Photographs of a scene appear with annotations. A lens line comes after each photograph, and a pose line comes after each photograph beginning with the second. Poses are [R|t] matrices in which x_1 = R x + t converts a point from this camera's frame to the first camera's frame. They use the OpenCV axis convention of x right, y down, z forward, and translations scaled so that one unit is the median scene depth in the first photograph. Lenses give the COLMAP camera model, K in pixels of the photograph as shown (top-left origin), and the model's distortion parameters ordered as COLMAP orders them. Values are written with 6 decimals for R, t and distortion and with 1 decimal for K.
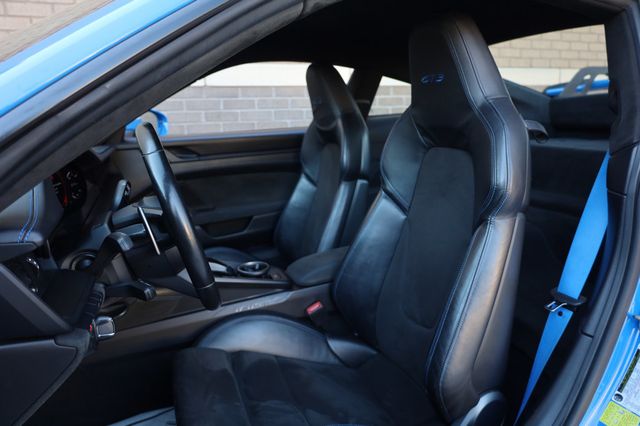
lens RADIAL K [[438.4, 0, 320.0], [0, 438.4, 213.0], [0, 0, 1]] dist [-0.007890, -0.001748]
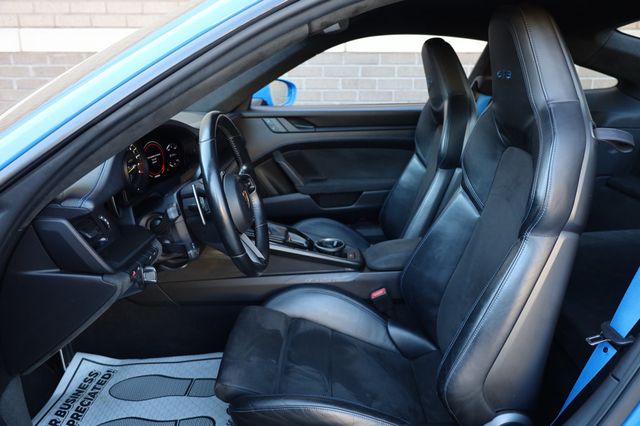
lens RADIAL K [[478.4, 0, 320.0], [0, 478.4, 213.0], [0, 0, 1]] dist [-0.005964, -0.002582]
pose [[0.928424, 0.131470, -0.347482, 0.221398], [-0.106248, 0.990189, 0.090756, -0.051929], [0.356005, -0.047341, 0.933284, -0.074346]]
